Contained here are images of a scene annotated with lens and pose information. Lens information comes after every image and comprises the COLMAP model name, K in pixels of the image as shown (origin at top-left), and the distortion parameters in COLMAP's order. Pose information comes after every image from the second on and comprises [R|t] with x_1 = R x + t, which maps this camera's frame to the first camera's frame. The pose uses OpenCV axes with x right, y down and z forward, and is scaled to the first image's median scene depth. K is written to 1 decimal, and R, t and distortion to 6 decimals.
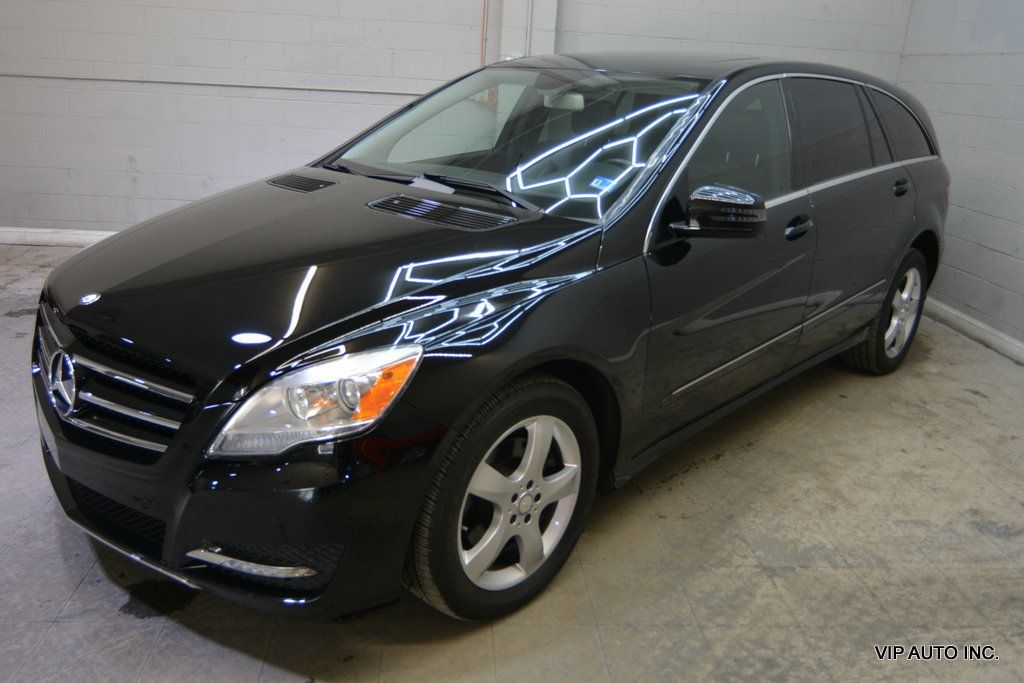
lens RADIAL K [[795.5, 0, 510.7], [0, 795.5, 345.2], [0, 0, 1]] dist [-0.030672, 0.011239]
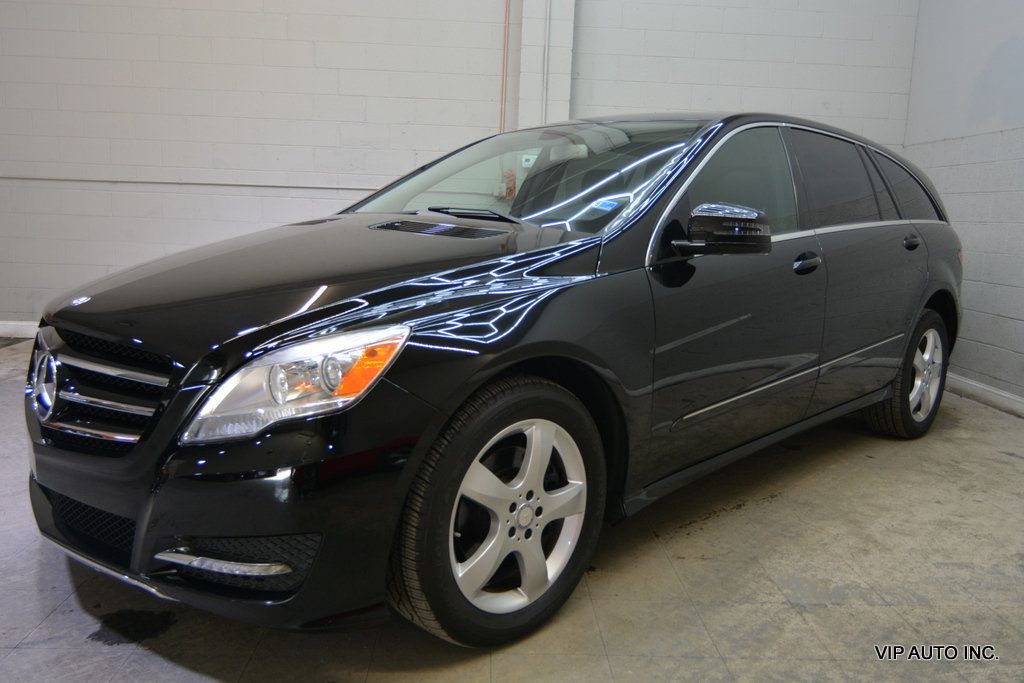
lens RADIAL K [[773.4, 0, 513.2], [0, 773.4, 339.0], [0, 0, 1]] dist [-0.019363, 0.010721]
pose [[0.999299, -0.017087, -0.033305, 0.033473], [0.011455, 0.986646, -0.162477, 0.124570], [0.035636, 0.161982, 0.986150, 0.062473]]
